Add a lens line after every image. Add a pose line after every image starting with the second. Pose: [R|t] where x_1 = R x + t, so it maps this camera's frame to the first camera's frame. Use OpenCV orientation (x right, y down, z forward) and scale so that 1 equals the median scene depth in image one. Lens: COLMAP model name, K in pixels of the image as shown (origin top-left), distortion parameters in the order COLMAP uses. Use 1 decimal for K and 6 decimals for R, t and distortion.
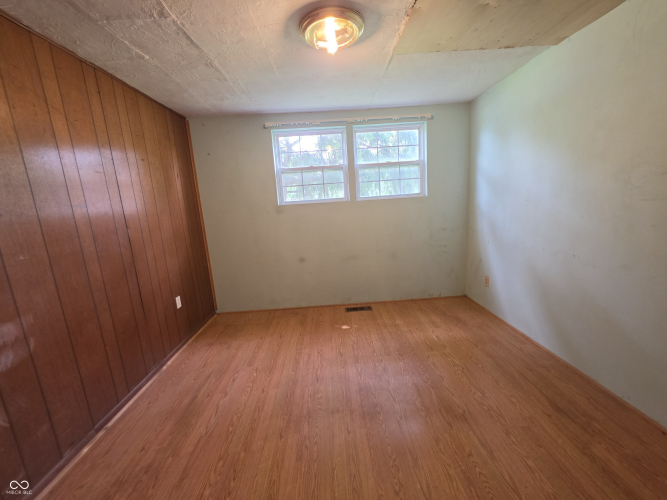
lens RADIAL K [[274.0, 0, 338.9], [0, 274.0, 246.0], [0, 0, 1]] dist [-0.001419, -0.000230]
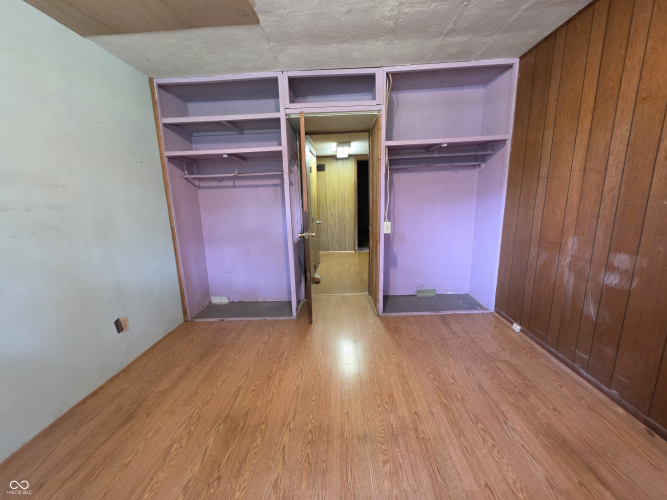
lens RADIAL K [[274.0, 0, 338.9], [0, 274.0, 246.0], [0, 0, 1]] dist [-0.001419, -0.000230]
pose [[-0.993354, 0.087842, 0.074372, -0.057925], [0.107983, 0.934922, 0.338025, -0.216333], [-0.039839, 0.343809, -0.938194, 1.645601]]
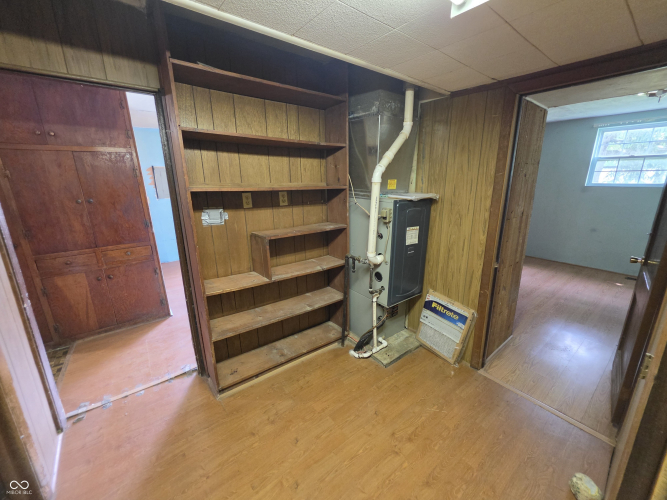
lens RADIAL K [[274.0, 0, 338.9], [0, 274.0, 246.0], [0, 0, 1]] dist [-0.001419, -0.000230]
pose [[0.588501, 0.263725, -0.764274, 0.333354], [-0.180270, 0.964308, 0.193940, 0.181548], [0.788143, 0.023641, 0.615038, -1.491300]]
